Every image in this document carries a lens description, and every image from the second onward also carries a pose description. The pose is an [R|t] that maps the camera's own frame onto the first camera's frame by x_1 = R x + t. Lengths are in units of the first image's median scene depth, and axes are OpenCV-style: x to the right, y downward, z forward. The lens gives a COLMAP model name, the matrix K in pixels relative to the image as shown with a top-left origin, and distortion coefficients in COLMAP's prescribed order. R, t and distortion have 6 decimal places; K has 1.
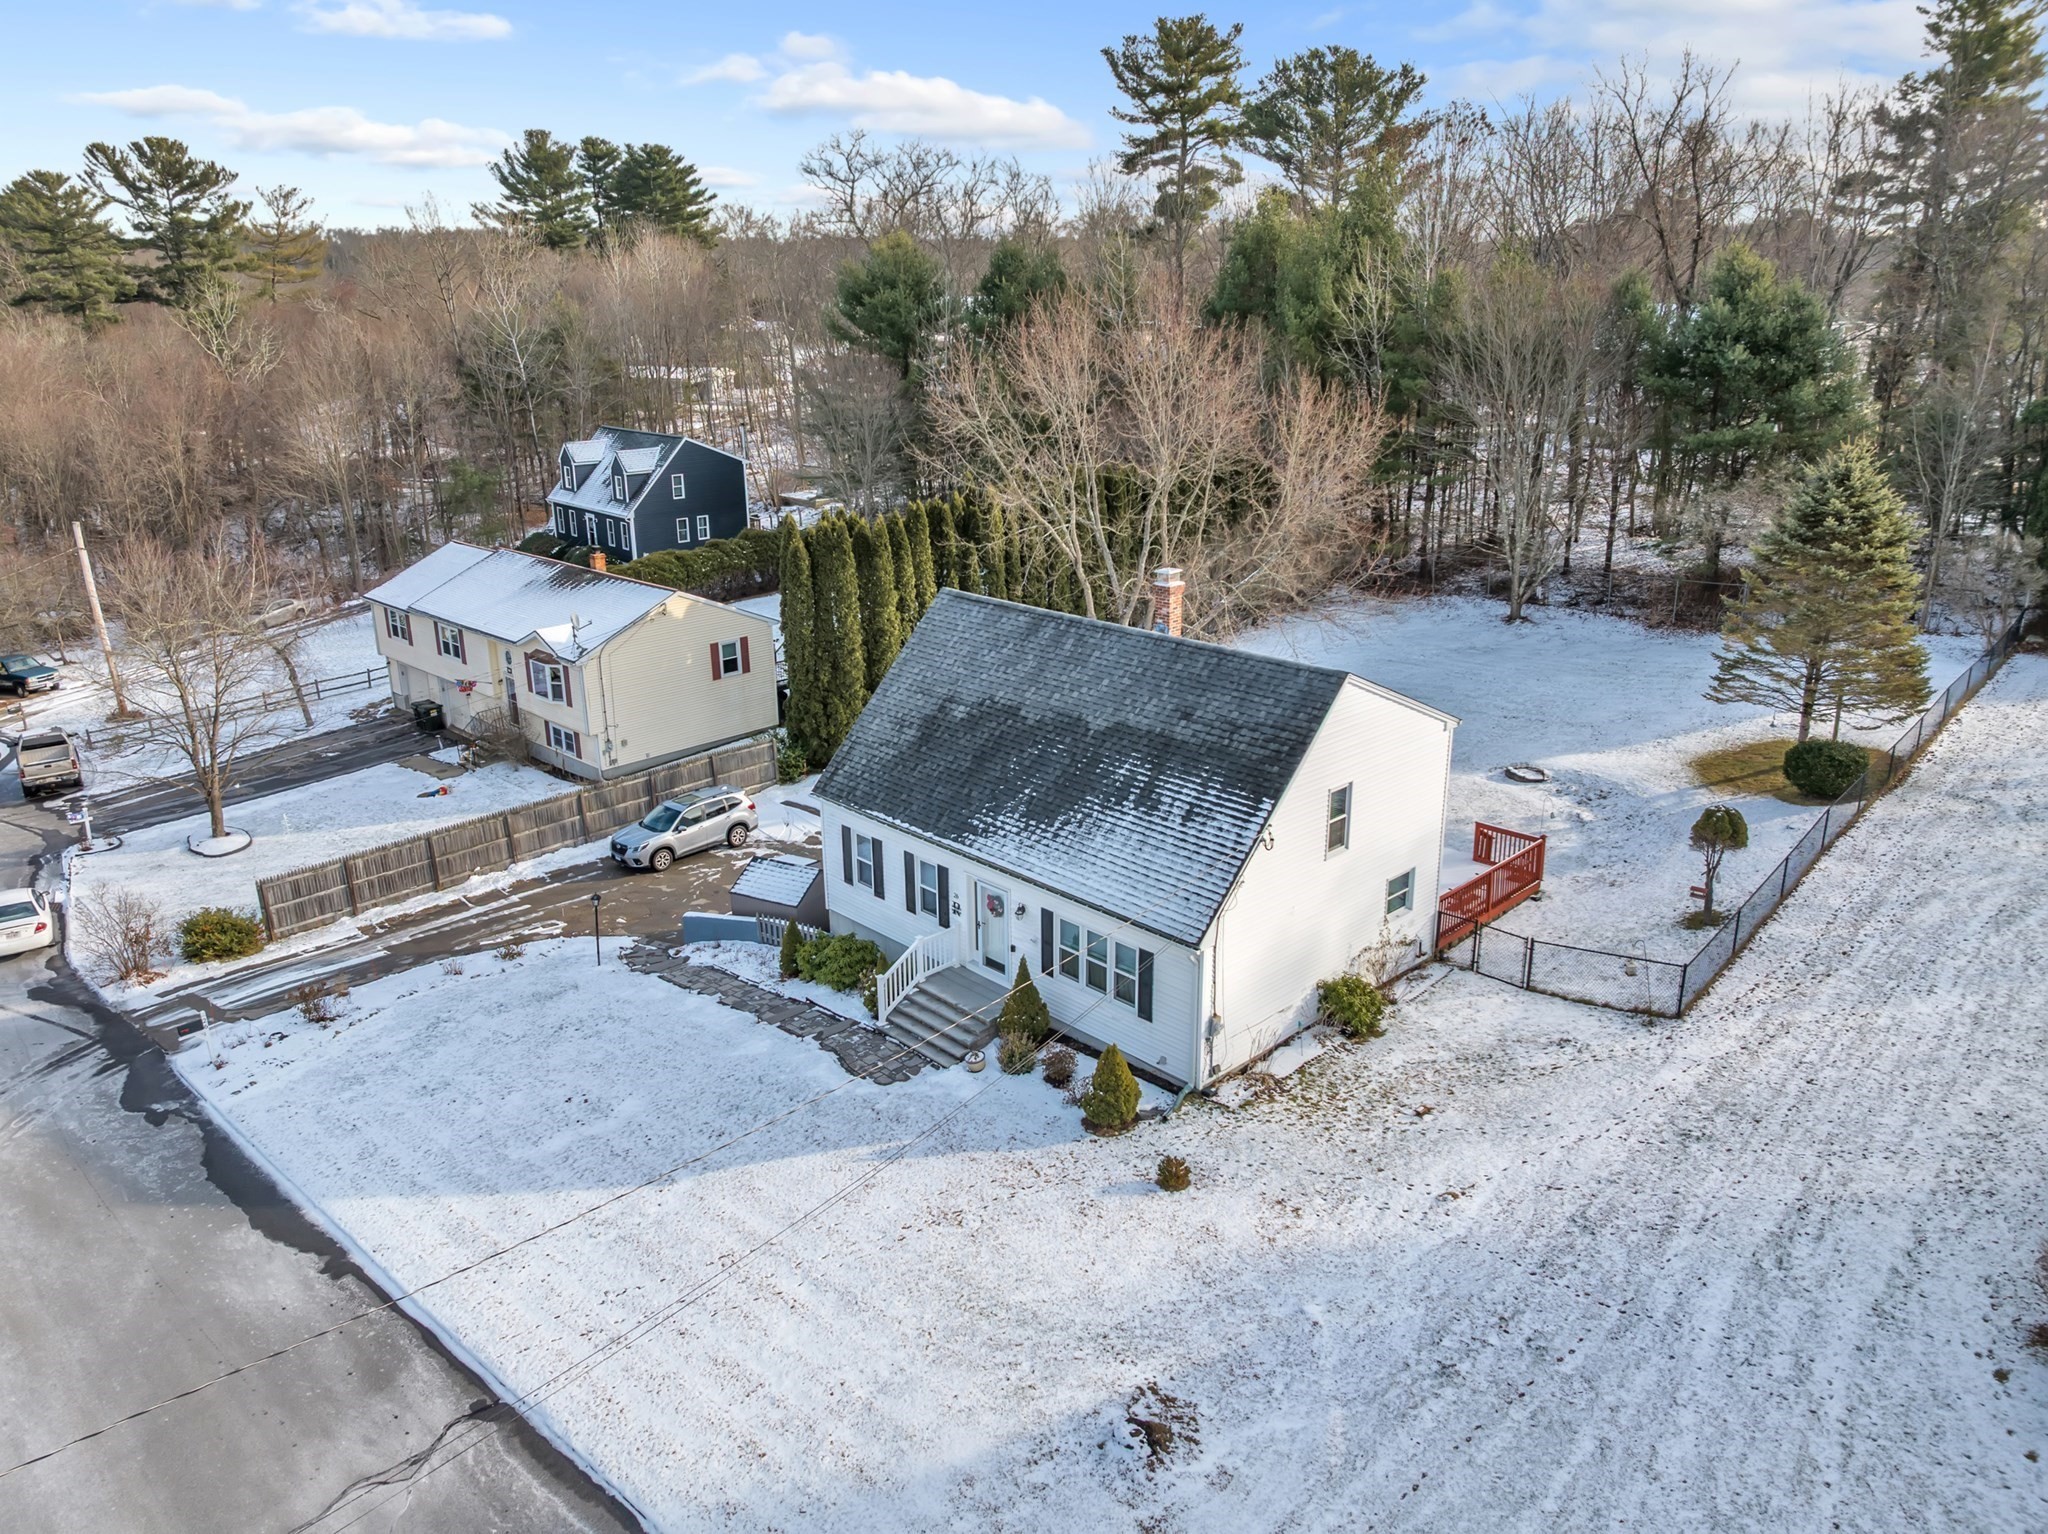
lens RADIAL K [[1457.6, 0, 1025.6], [0, 1457.6, 756.3], [0, 0, 1]] dist [-0.024226, -0.026945]
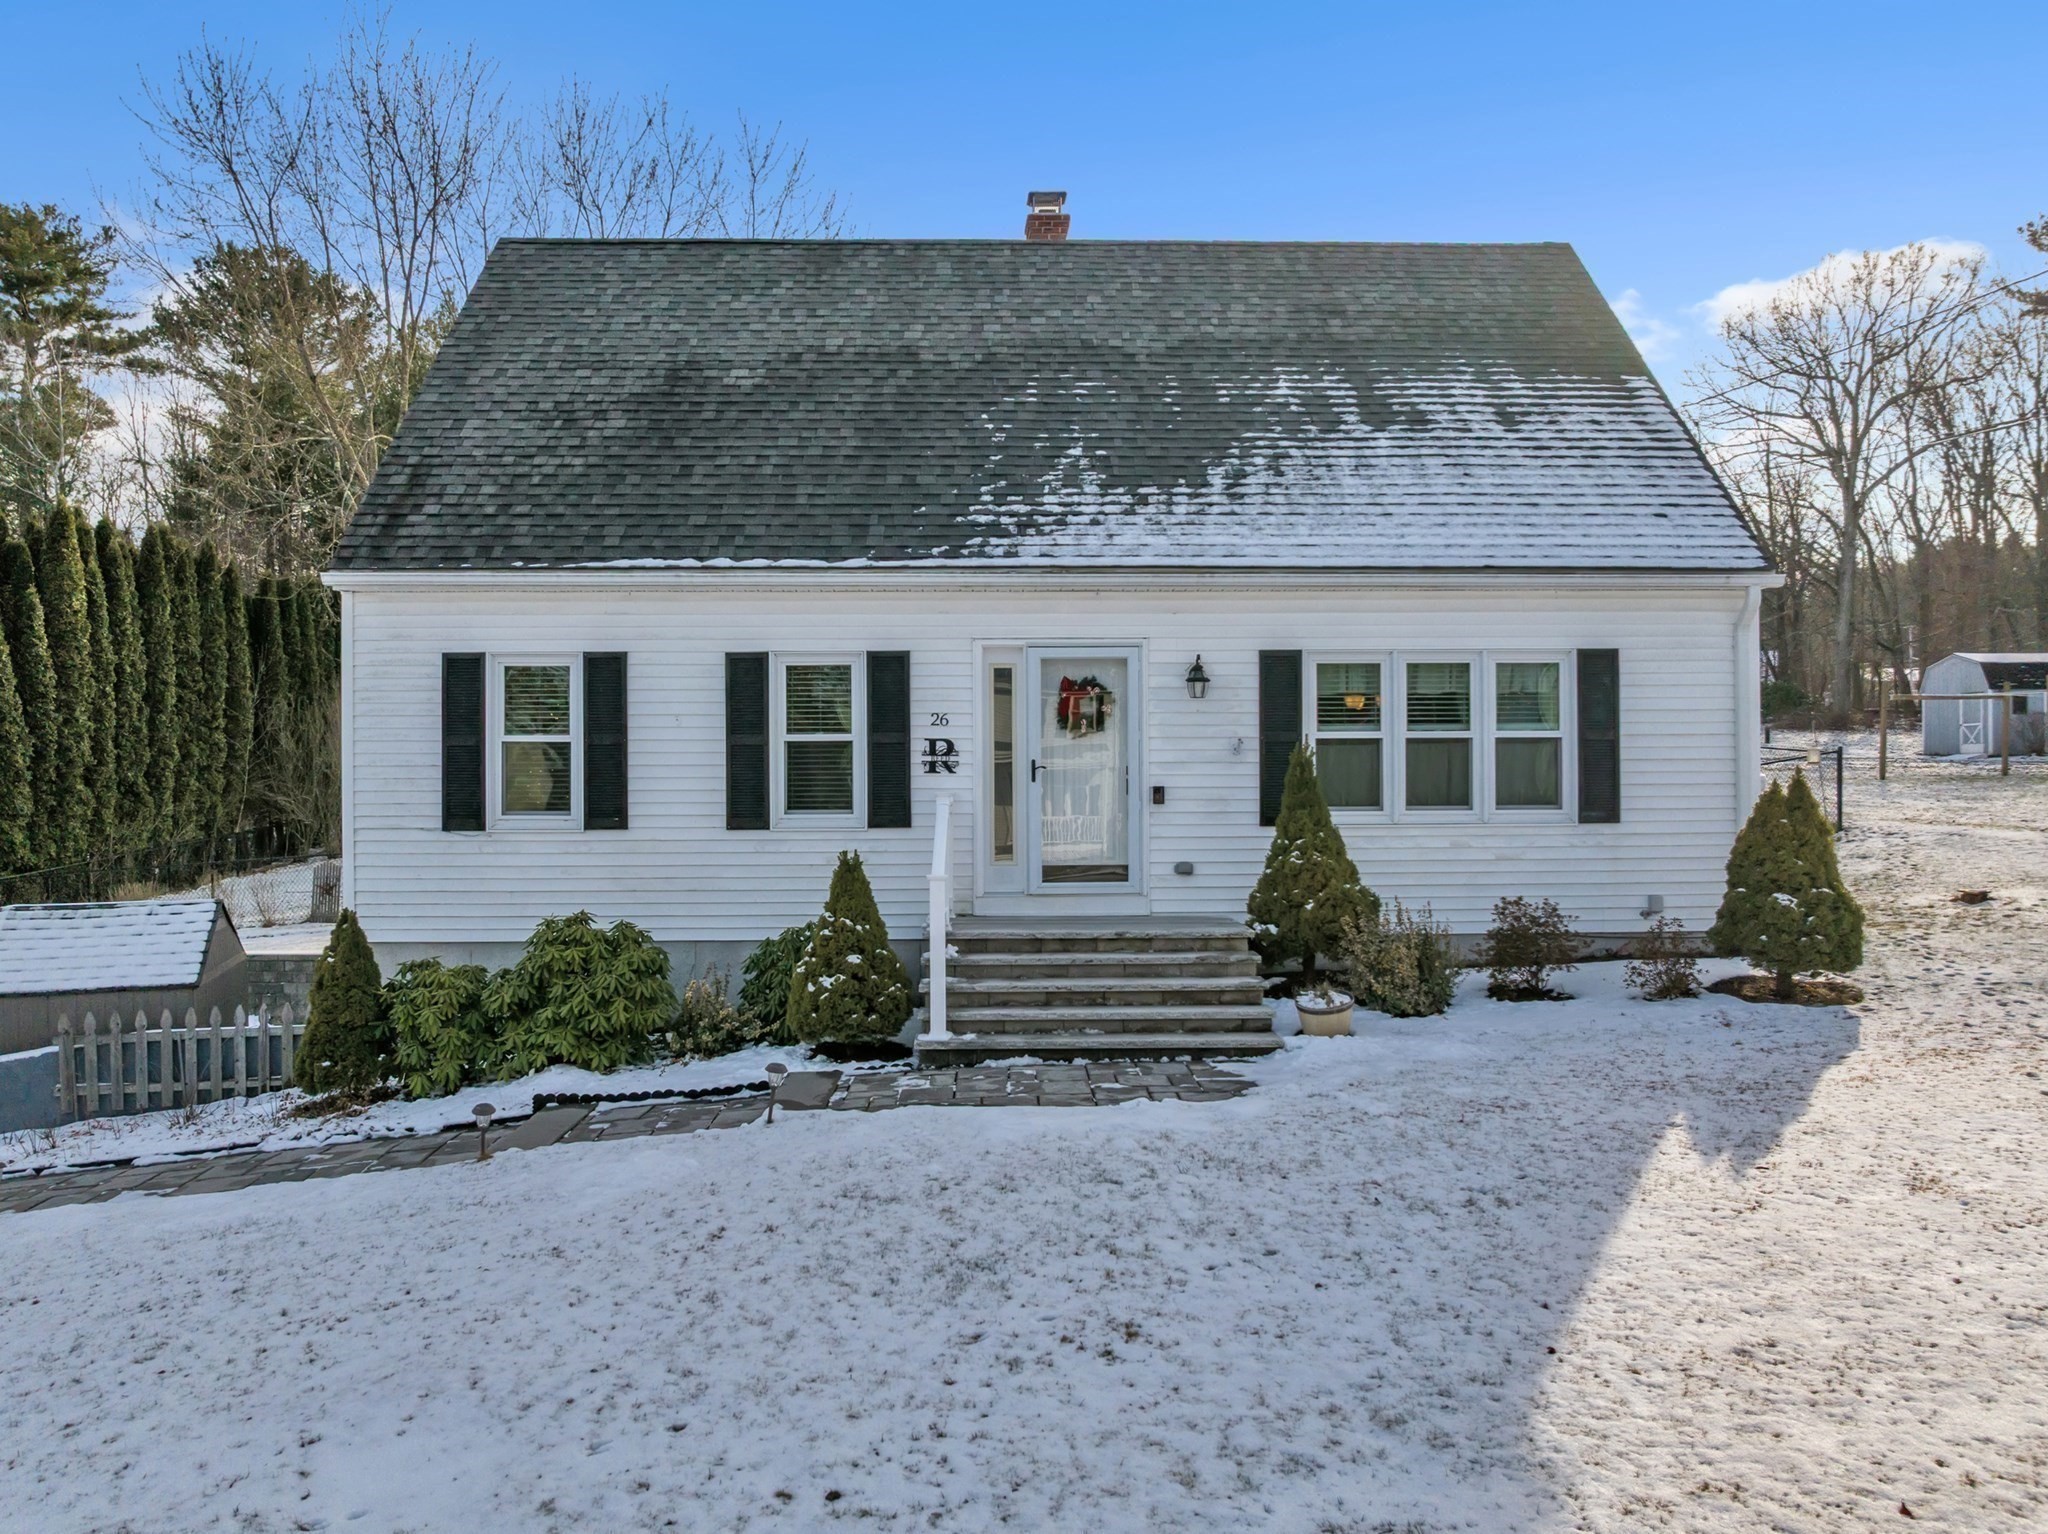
lens RADIAL K [[1457.6, 0, 1019.6], [0, 1457.6, 771.6], [0, 0, 1]] dist [-0.024226, -0.026945]
pose [[0.666270, 0.015826, 0.745542, -0.310632], [0.227108, 0.947975, -0.223083, 0.194246], [-0.710286, 0.317952, 0.628013, 0.732114]]
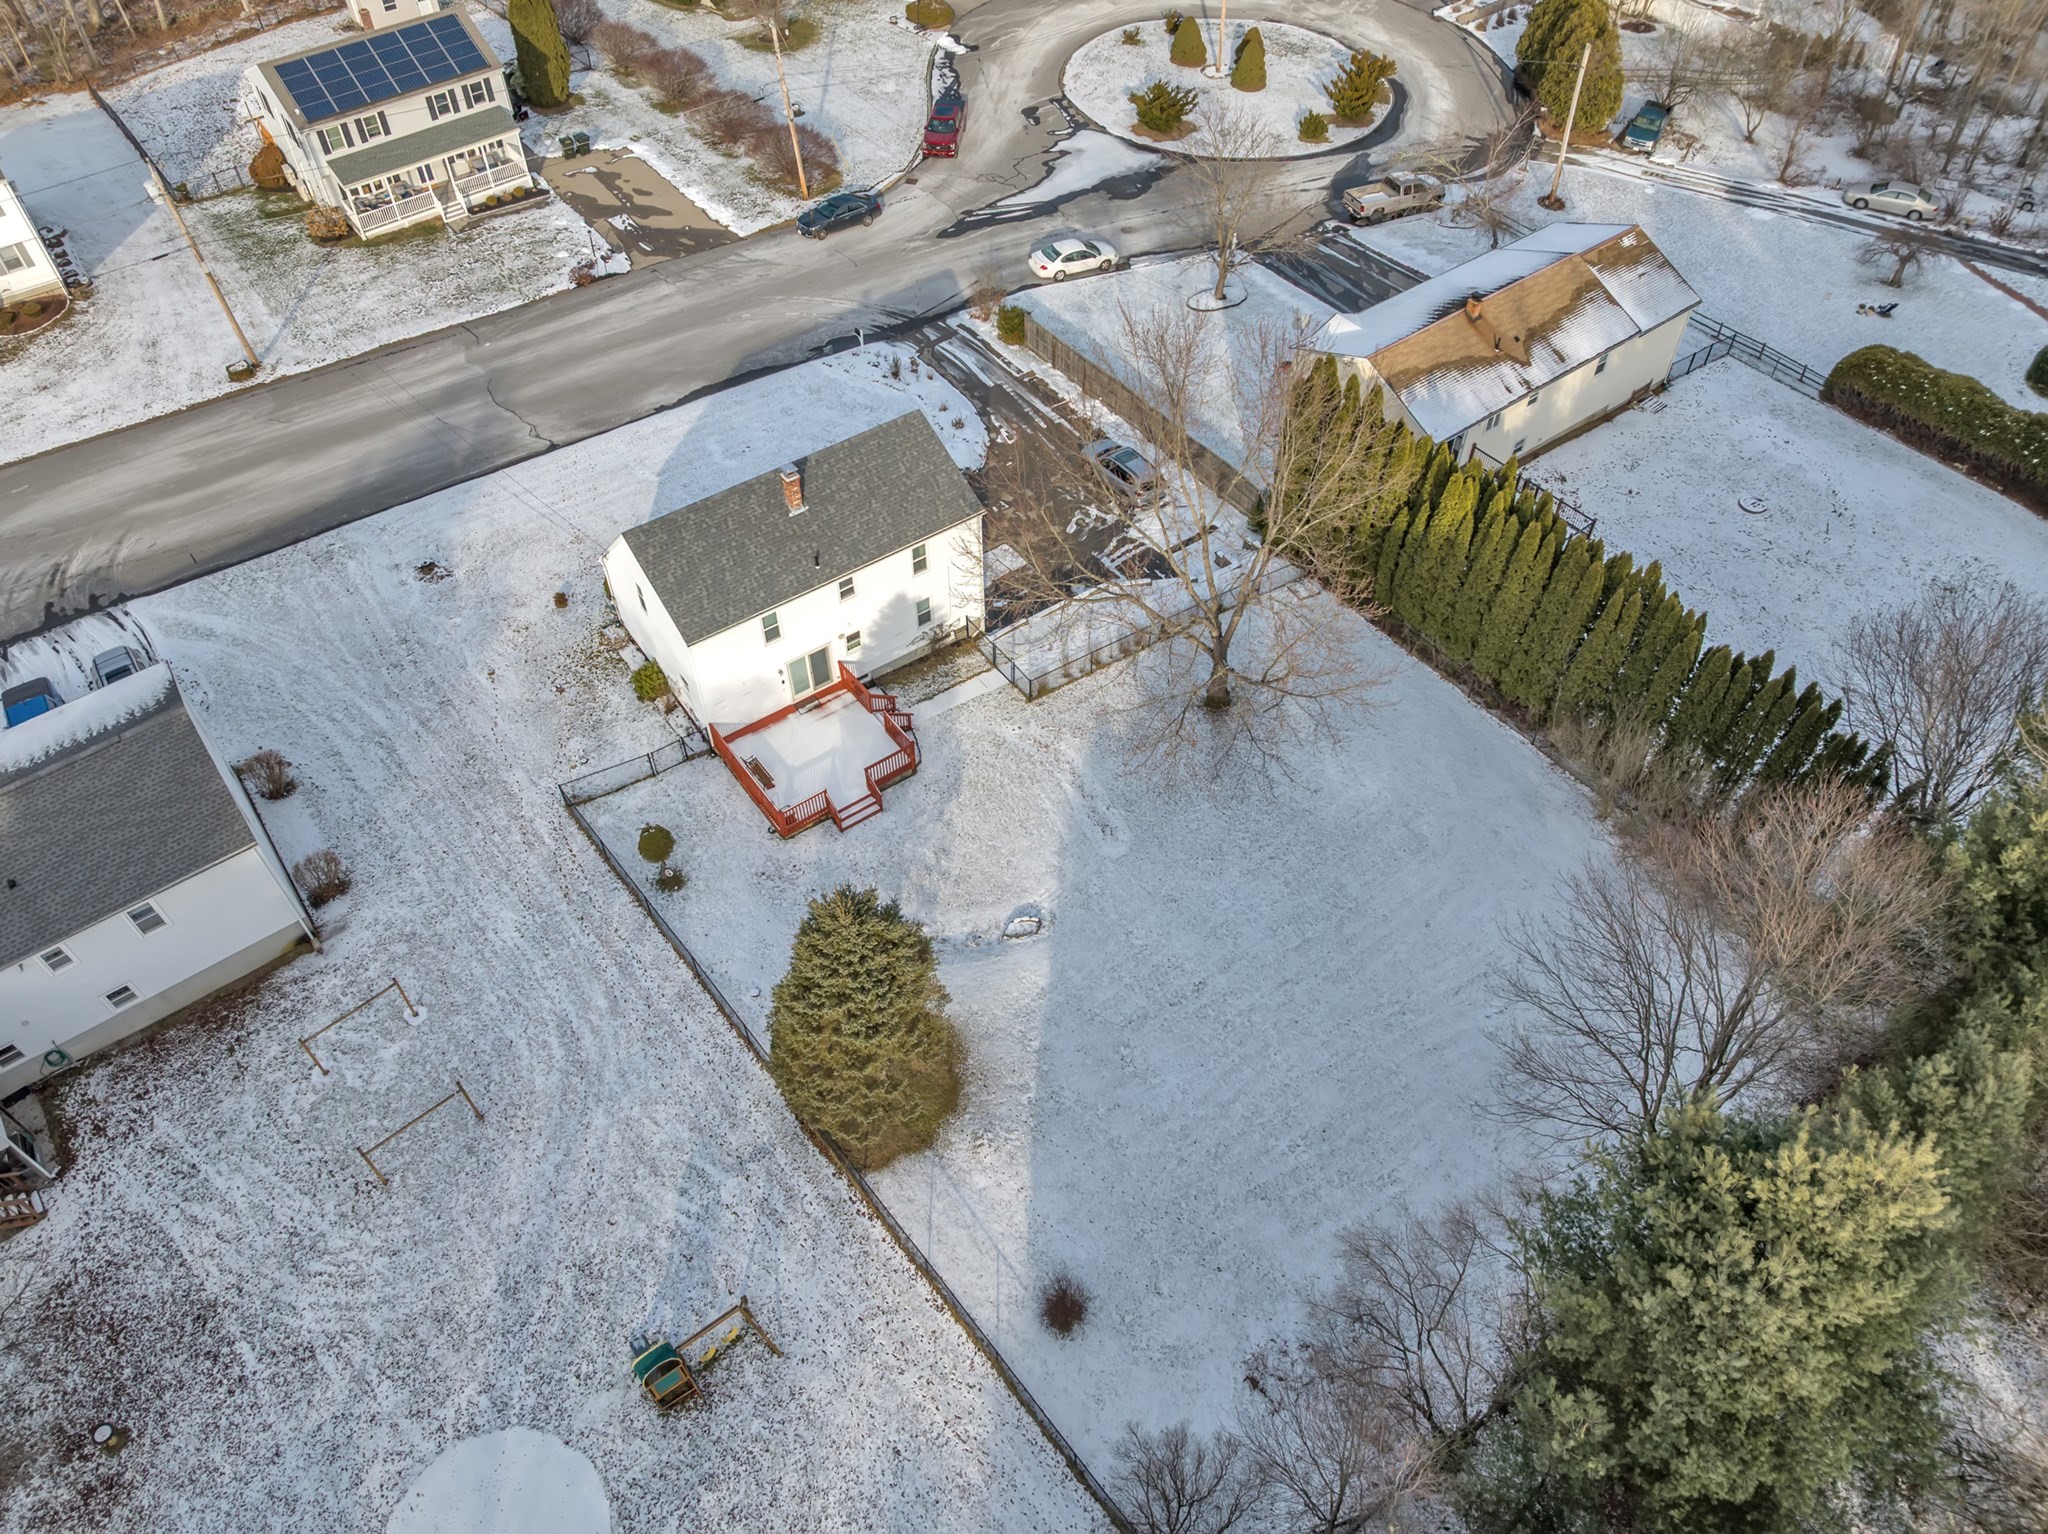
lens RADIAL K [[1457.6, 0, 1026.8], [0, 1457.6, 755.2], [0, 0, 1]] dist [-0.024226, -0.026945]
pose [[-0.150152, 0.760950, -0.631197, 1.263100], [-0.299572, 0.573403, 0.762539, -1.201496], [0.942184, 0.303586, 0.141861, 1.111160]]
